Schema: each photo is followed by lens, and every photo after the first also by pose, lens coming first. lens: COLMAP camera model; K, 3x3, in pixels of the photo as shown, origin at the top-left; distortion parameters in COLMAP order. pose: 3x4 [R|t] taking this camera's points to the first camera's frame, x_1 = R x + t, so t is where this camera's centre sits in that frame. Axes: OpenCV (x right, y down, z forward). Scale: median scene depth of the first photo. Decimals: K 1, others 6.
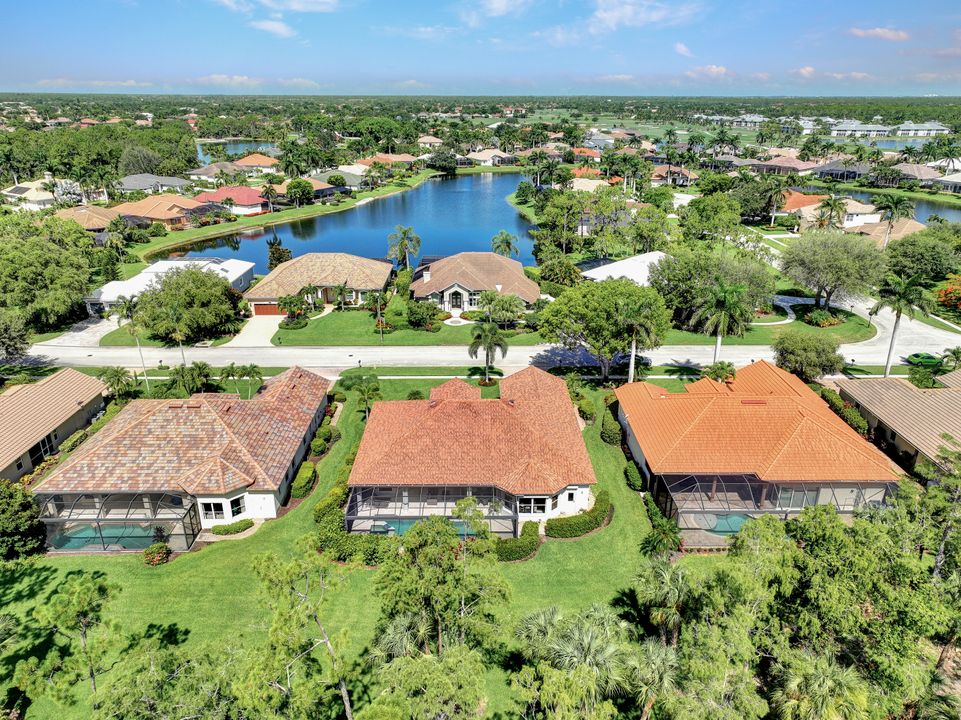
lens RADIAL K [[676.5, 0, 480.5], [0, 676.5, 360.0], [0, 0, 1]] dist [0.004420, 0.008279]
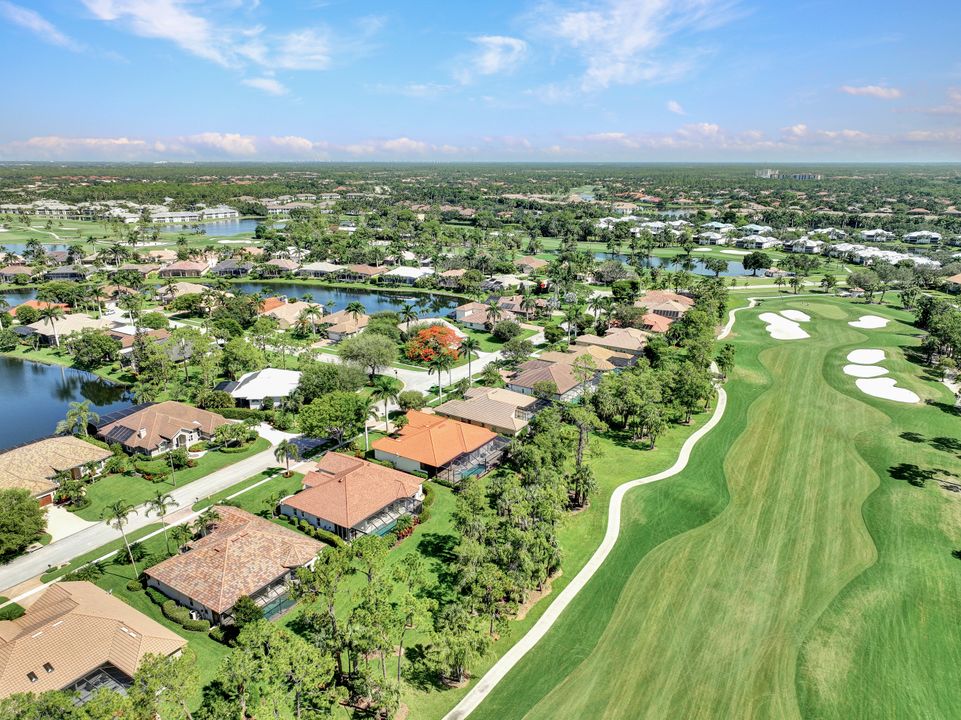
lens RADIAL K [[676.5, 0, 480.5], [0, 676.5, 360.0], [0, 0, 1]] dist [0.004420, 0.008279]
pose [[0.555070, -0.238628, 0.796840, -0.770817], [0.304571, 0.949745, 0.072257, -0.164354], [-0.774038, 0.202586, 0.599854, -0.312316]]
